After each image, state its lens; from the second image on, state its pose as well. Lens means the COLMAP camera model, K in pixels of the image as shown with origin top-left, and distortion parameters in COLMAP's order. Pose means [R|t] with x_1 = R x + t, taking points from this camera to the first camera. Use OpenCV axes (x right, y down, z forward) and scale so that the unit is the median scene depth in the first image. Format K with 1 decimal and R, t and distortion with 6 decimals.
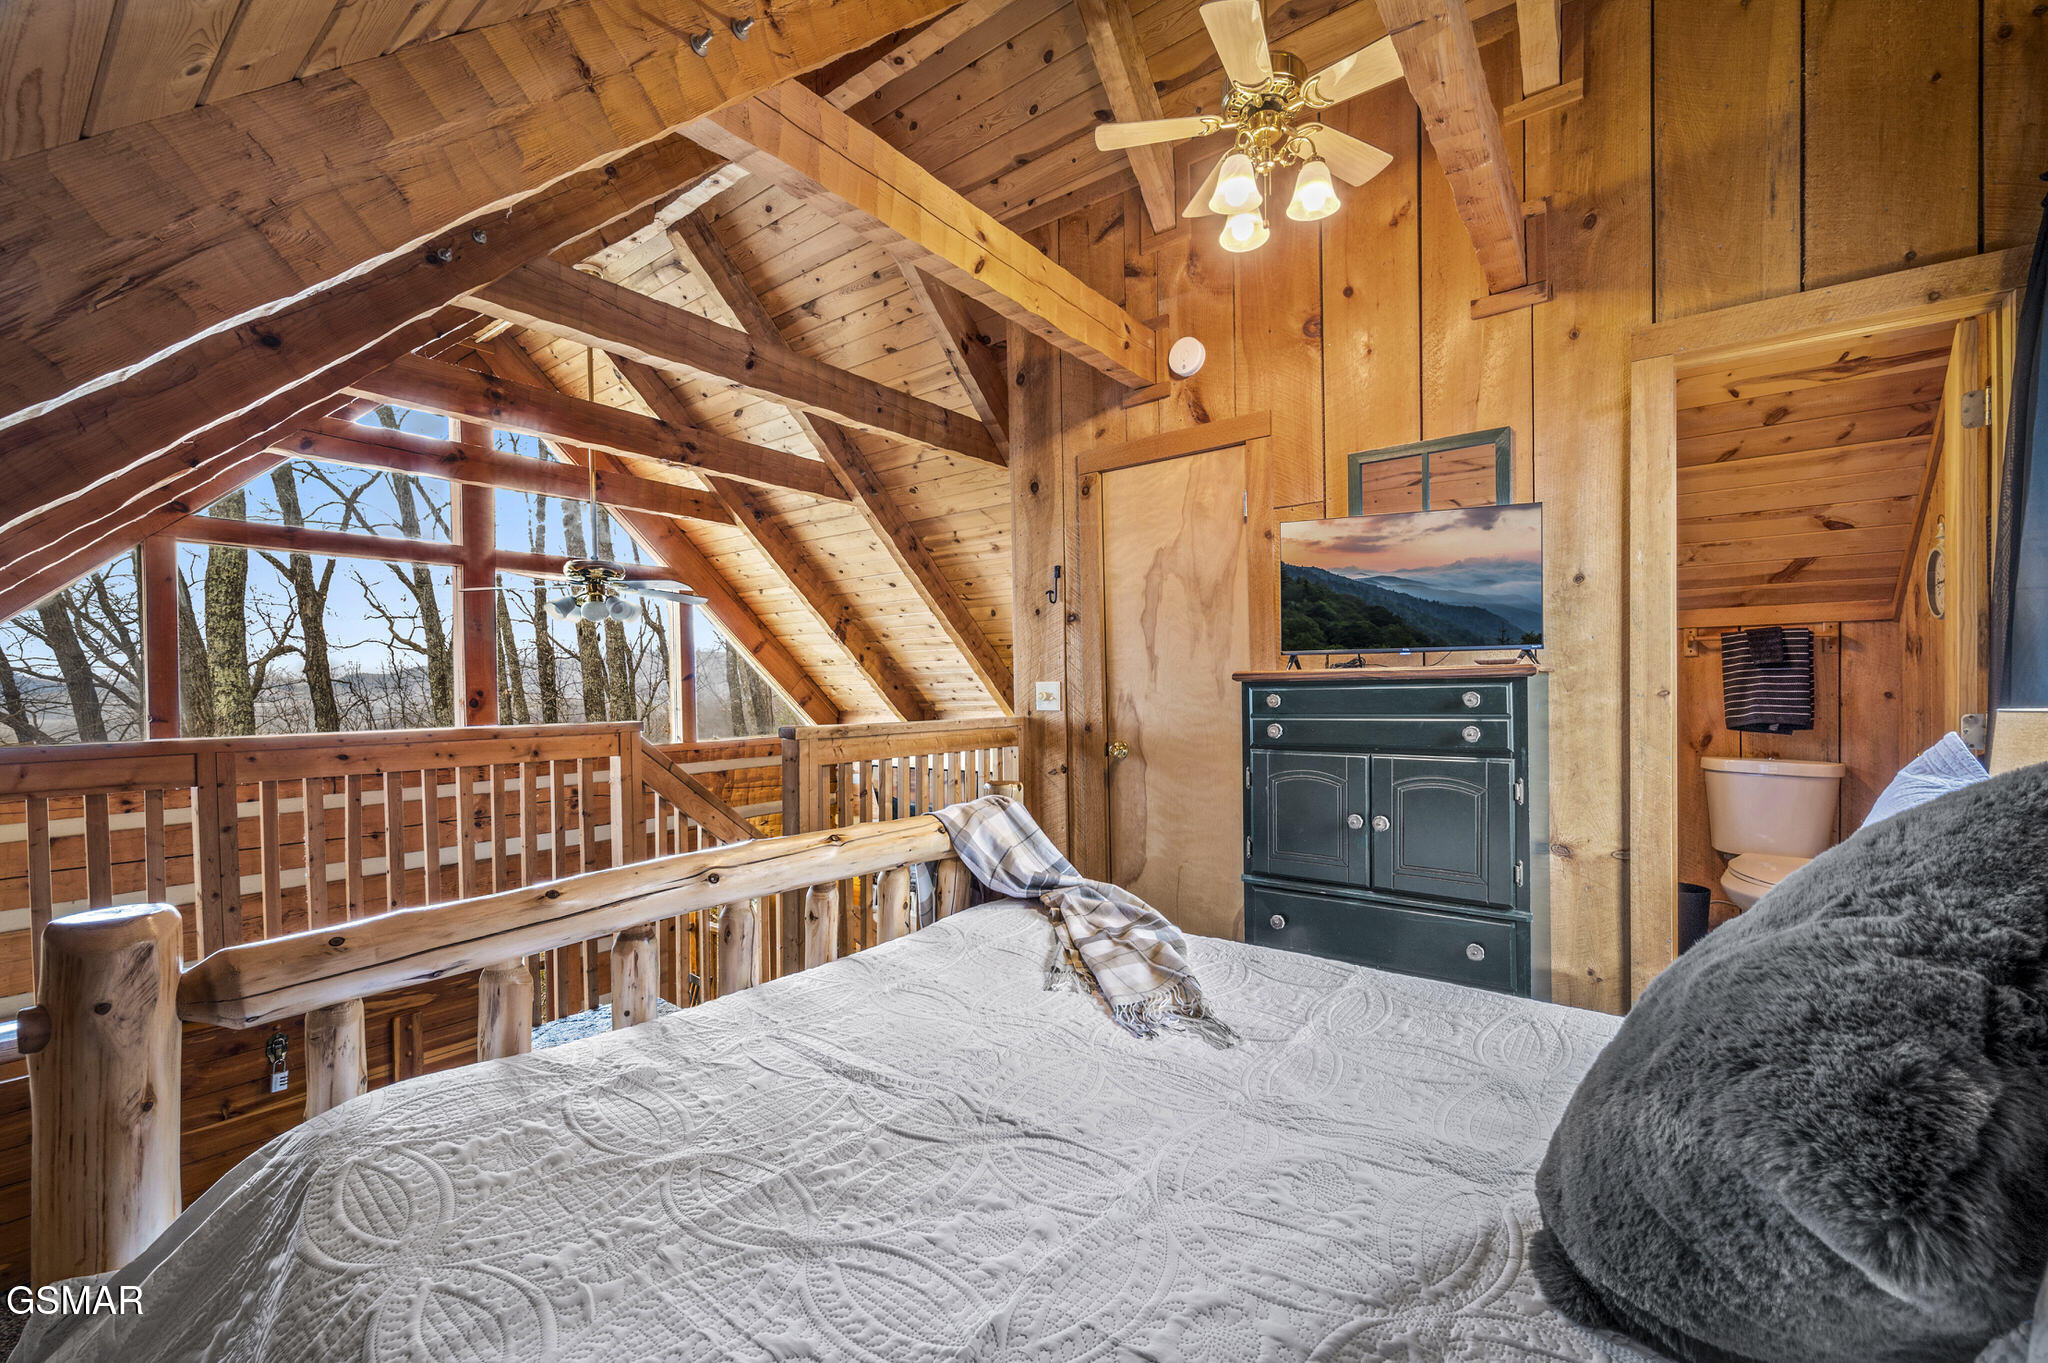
lens RADIAL K [[815.6, 0, 1025.5], [0, 815.6, 696.6], [0, 0, 1]] dist [-0.000978, -0.000470]
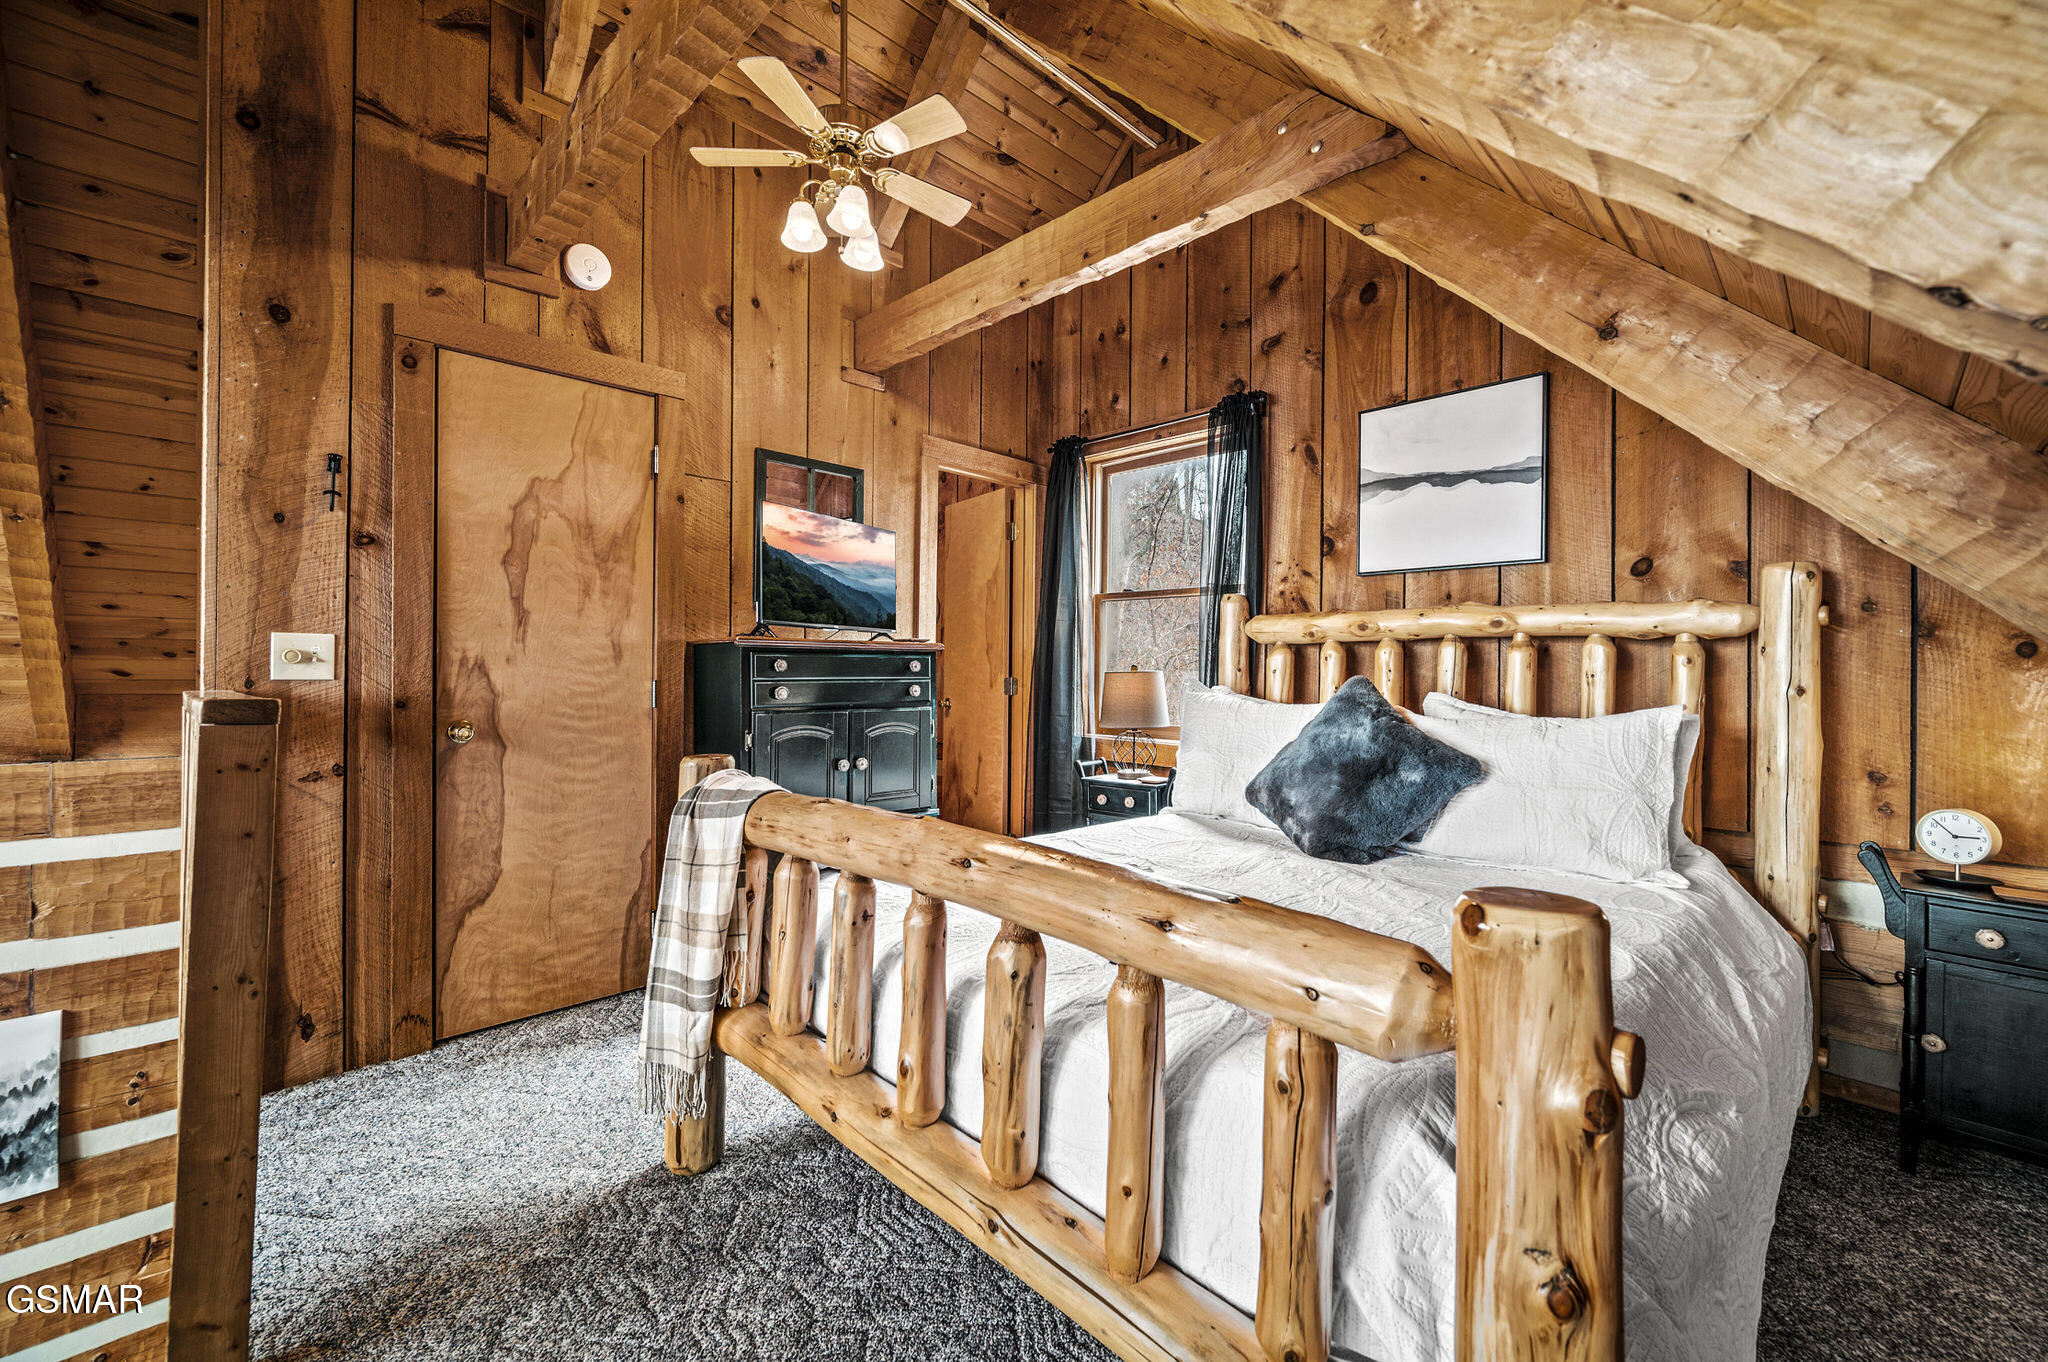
lens RADIAL K [[815.6, 0, 1023.7], [0, 815.6, 665.5], [0, 0, 1]] dist [-0.000978, -0.000470]
pose [[0.154729, 0.017120, 0.987809, -0.547824], [-0.001295, 0.999853, -0.017126, 0.017486], [-0.987956, 0.001371, 0.154729, 0.393218]]
